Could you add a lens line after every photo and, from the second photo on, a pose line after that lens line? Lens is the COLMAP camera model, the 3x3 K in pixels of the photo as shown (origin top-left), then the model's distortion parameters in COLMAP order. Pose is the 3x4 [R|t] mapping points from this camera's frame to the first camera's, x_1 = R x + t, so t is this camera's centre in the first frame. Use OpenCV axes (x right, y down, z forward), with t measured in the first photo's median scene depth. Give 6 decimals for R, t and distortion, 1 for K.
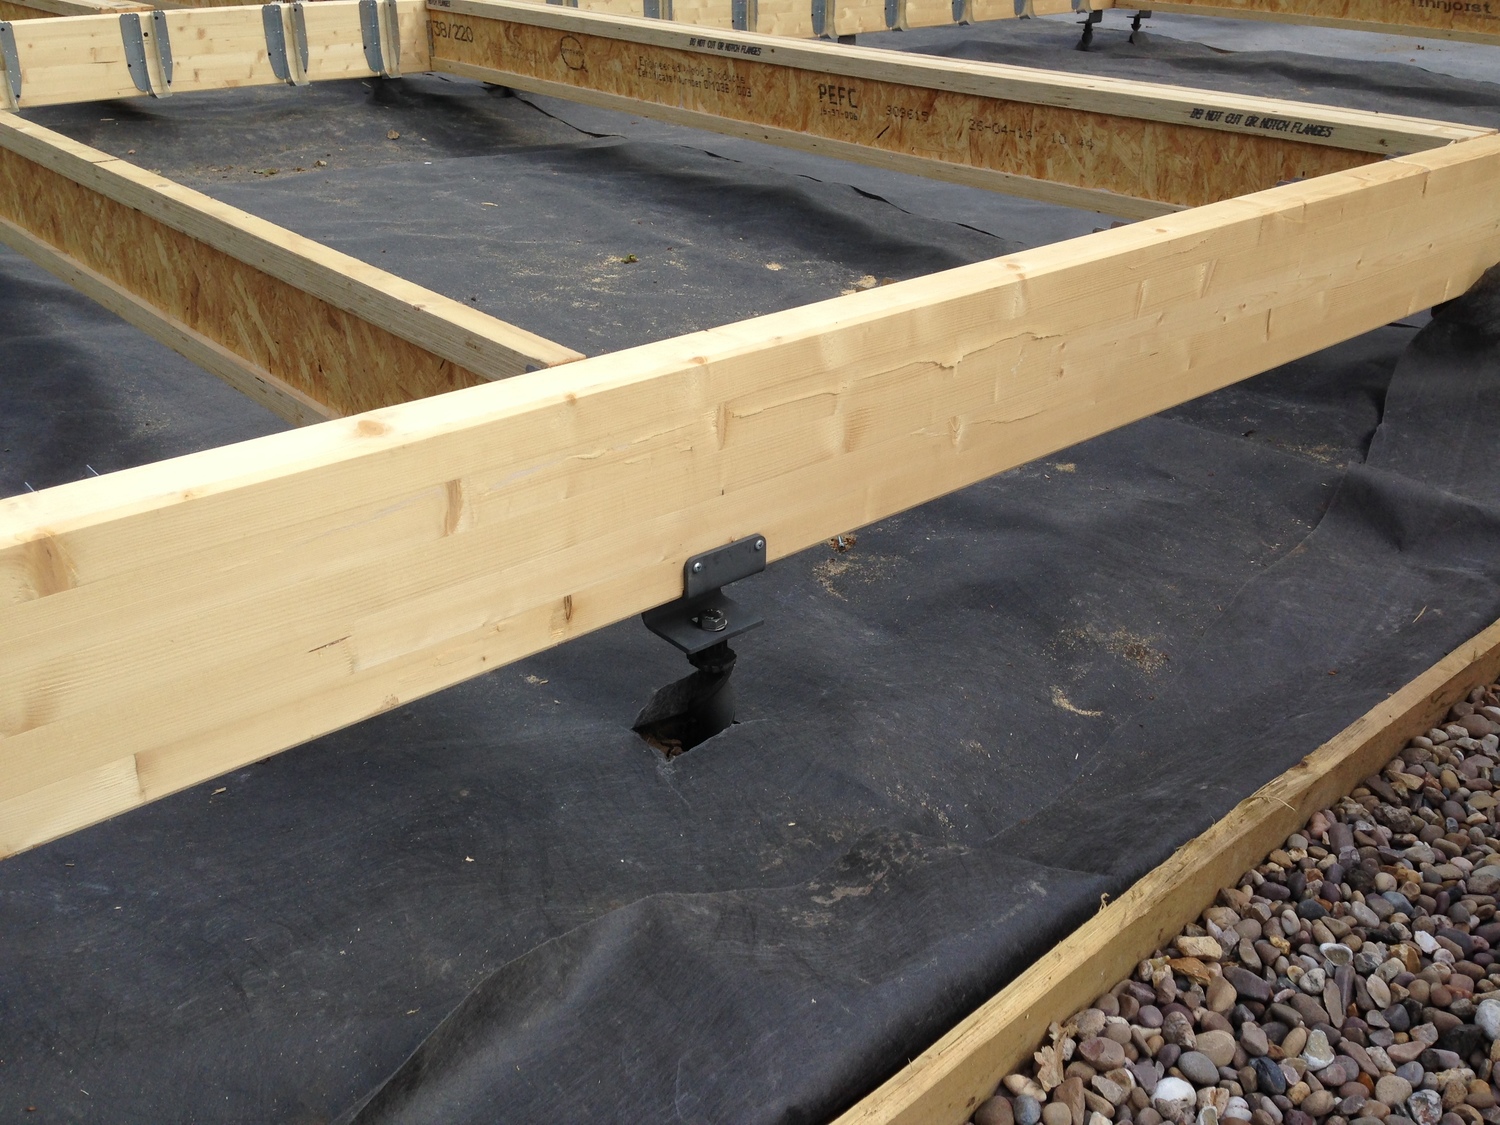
lens RADIAL K [[1434.0, 0, 748.5], [0, 1434.0, 563.9], [0, 0, 1]] dist [0.043222, 0.000000]
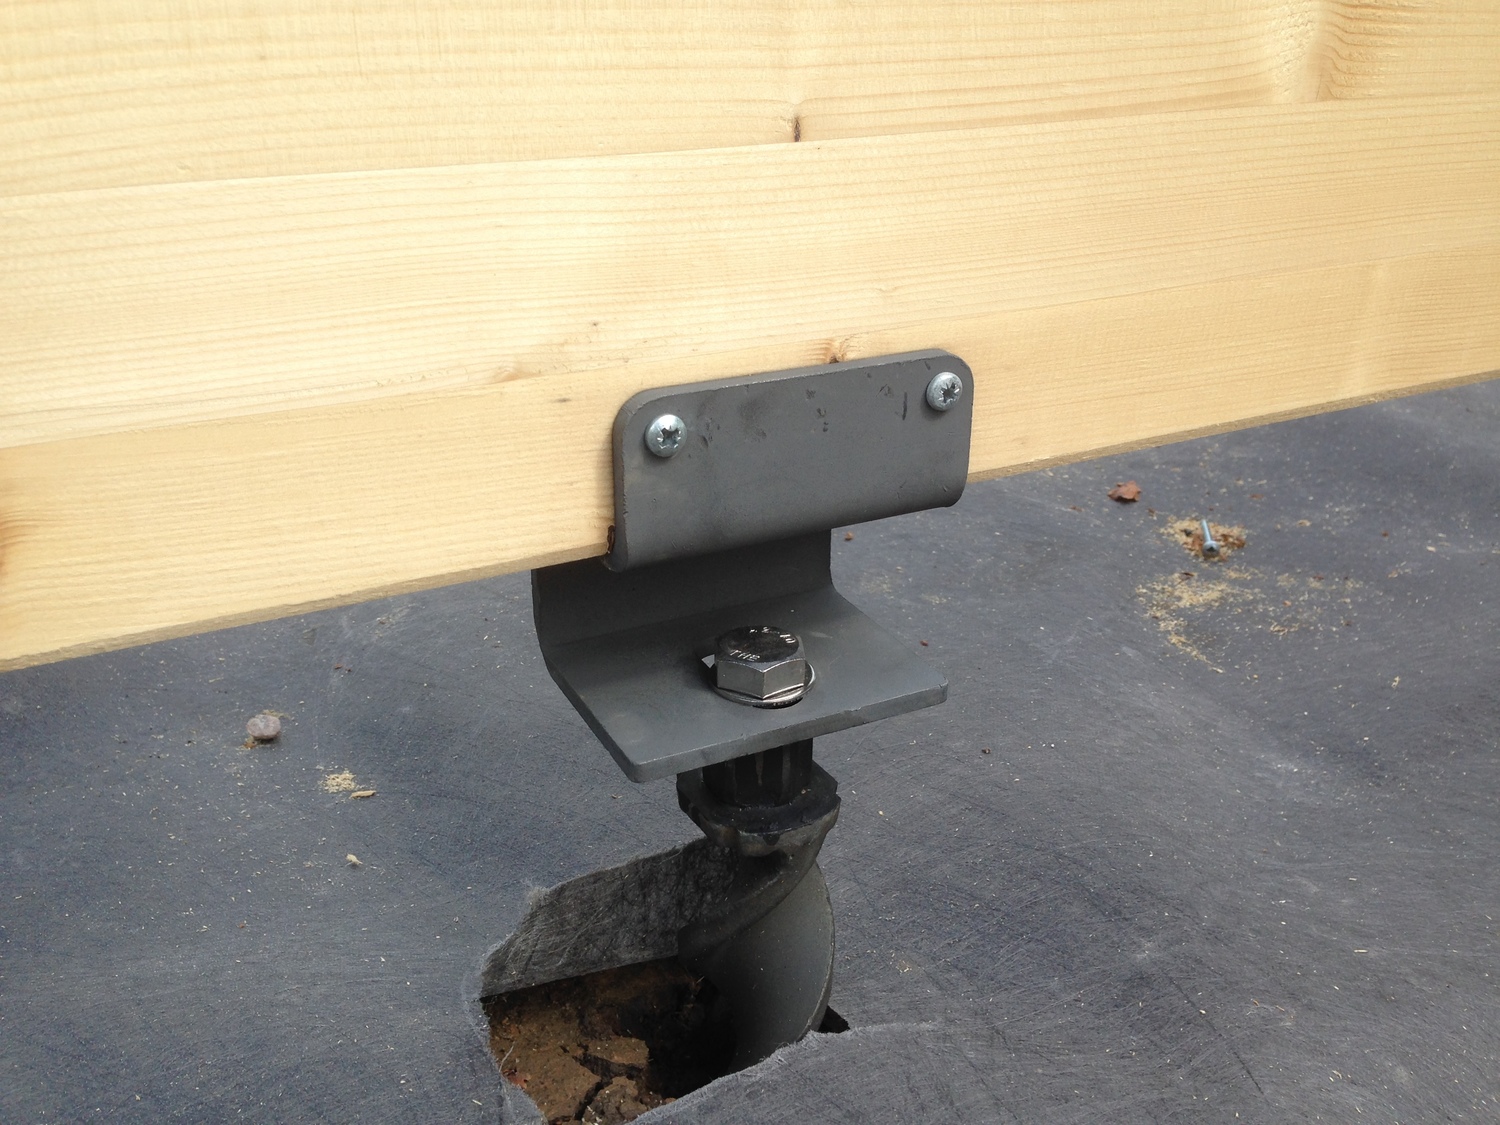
lens RADIAL K [[1434.0, 0, 762.0], [0, 1434.0, 559.1], [0, 0, 1]] dist [0.043222, 0.000000]
pose [[0.973773, 0.094759, -0.206849, 0.029339], [-0.105545, 0.993539, -0.041724, 0.028628], [0.201559, 0.062462, 0.977483, 0.683354]]
